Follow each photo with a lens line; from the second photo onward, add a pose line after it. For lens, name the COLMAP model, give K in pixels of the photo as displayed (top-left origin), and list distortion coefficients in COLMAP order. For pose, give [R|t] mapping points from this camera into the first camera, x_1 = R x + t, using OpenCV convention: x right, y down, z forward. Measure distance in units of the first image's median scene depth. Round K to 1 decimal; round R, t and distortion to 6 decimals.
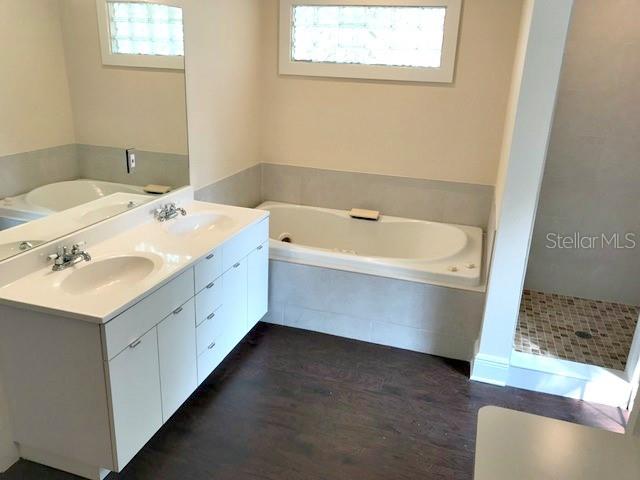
lens RADIAL K [[526.6, 0, 320.0], [0, 526.6, 240.0], [0, 0, 1]] dist [0.067252, -0.100785]
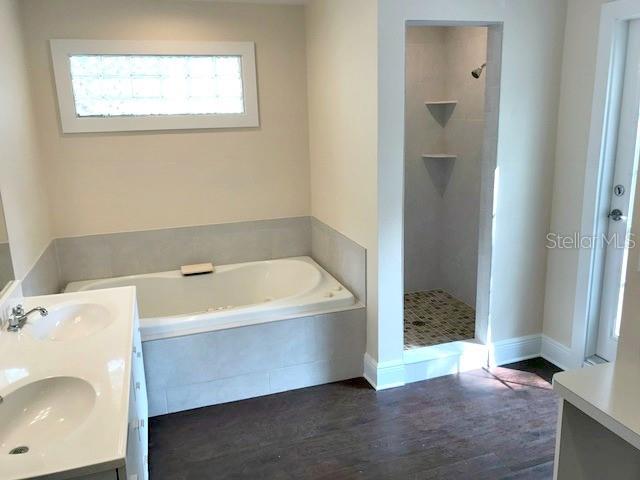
lens RADIAL K [[526.6, 0, 320.0], [0, 526.6, 240.0], [0, 0, 1]] dist [0.067252, -0.100785]
pose [[0.813790, -0.199494, 0.545847, -0.297286], [0.249273, 0.968270, -0.017755, -0.035219], [-0.524985, 0.150514, 0.837697, 0.112736]]
